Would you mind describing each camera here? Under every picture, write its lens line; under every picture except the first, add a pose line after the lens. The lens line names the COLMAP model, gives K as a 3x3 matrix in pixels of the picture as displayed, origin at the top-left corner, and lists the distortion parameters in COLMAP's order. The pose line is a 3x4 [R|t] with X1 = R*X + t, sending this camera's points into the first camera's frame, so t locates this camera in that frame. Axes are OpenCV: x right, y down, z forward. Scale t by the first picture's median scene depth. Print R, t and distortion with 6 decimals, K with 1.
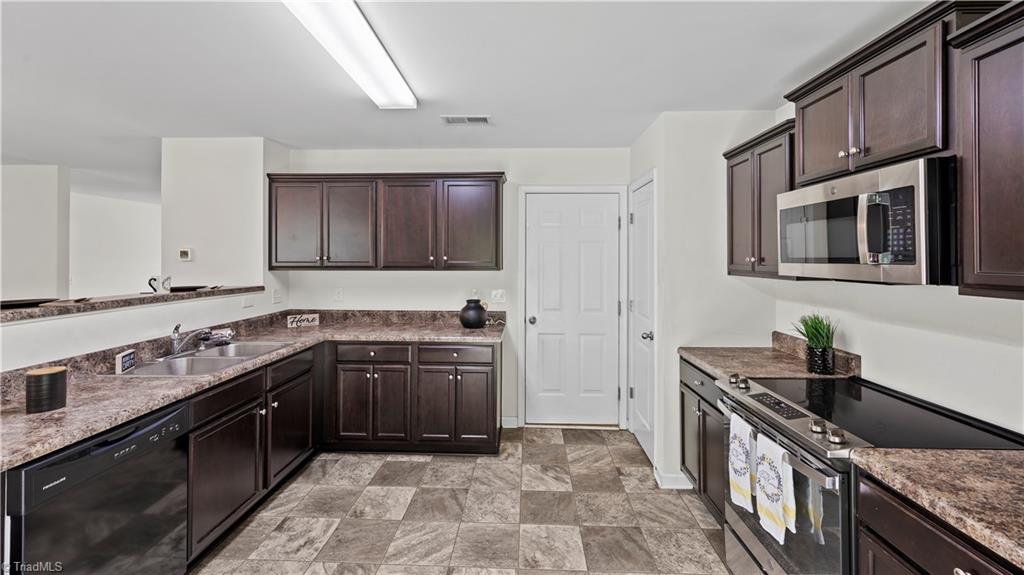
lens RADIAL K [[421.4, 0, 512.4], [0, 421.4, 257.2], [0, 0, 1]] dist [0.001470, 0.000163]
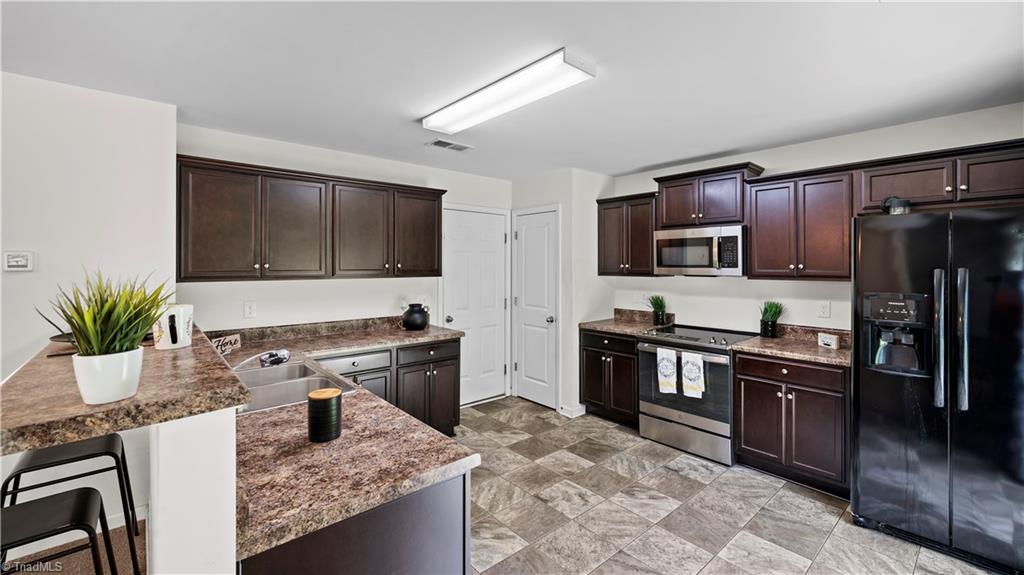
lens RADIAL K [[420.0, 0, 516.7], [0, 420.0, 264.5], [0, 0, 1]] dist [0.000595, 0.000154]
pose [[0.727988, -0.001224, 0.685589, -0.788433], [-0.000042, 0.999998, 0.001830, -0.002908], [-0.685590, -0.001361, 0.727987, 0.043783]]
